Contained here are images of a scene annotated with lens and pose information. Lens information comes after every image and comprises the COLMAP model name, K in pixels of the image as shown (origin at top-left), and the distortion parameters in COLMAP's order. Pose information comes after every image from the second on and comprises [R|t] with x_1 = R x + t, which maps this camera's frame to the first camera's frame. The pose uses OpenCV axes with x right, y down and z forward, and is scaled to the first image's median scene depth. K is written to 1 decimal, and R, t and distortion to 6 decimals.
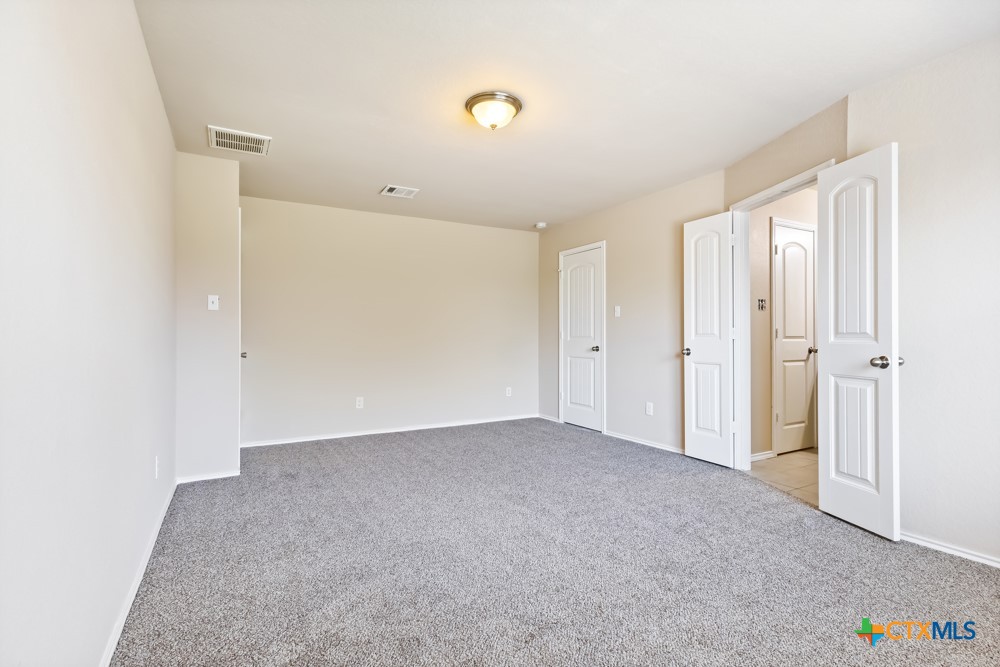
lens RADIAL K [[478.9, 0, 500.0], [0, 478.9, 333.5], [0, 0, 1]] dist [0.008982, 0.000309]
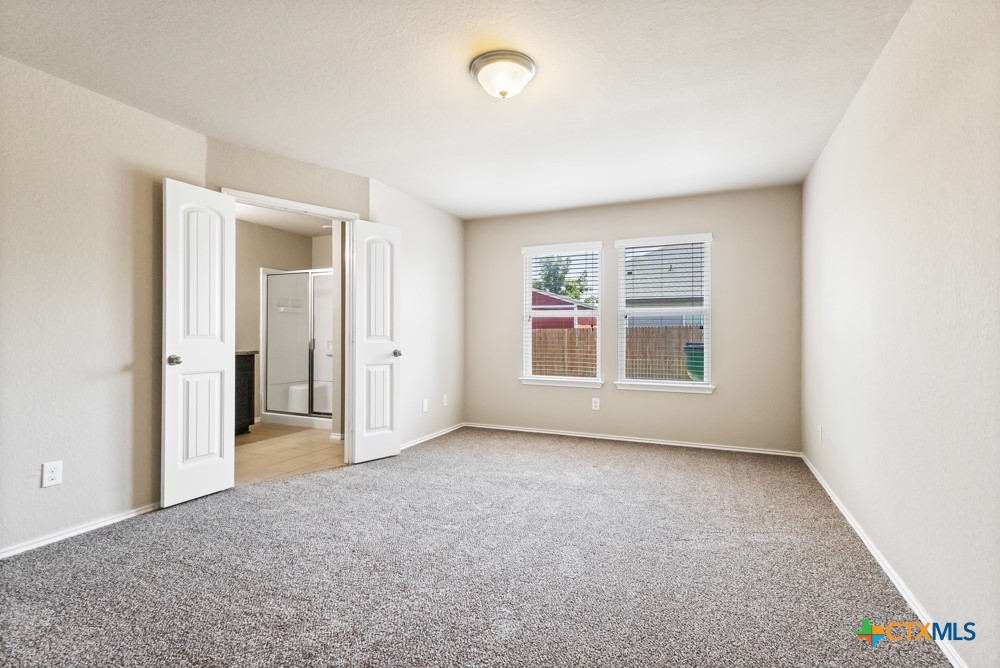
lens RADIAL K [[467.5, 0, 502.1], [0, 467.5, 330.1], [0, 0, 1]] dist [0.003019, 0.005480]
pose [[-0.601364, 0.009098, 0.798923, -0.486409], [-0.008887, 0.999797, -0.018074, 0.002406], [-0.798925, -0.017969, -0.601162, 1.079577]]
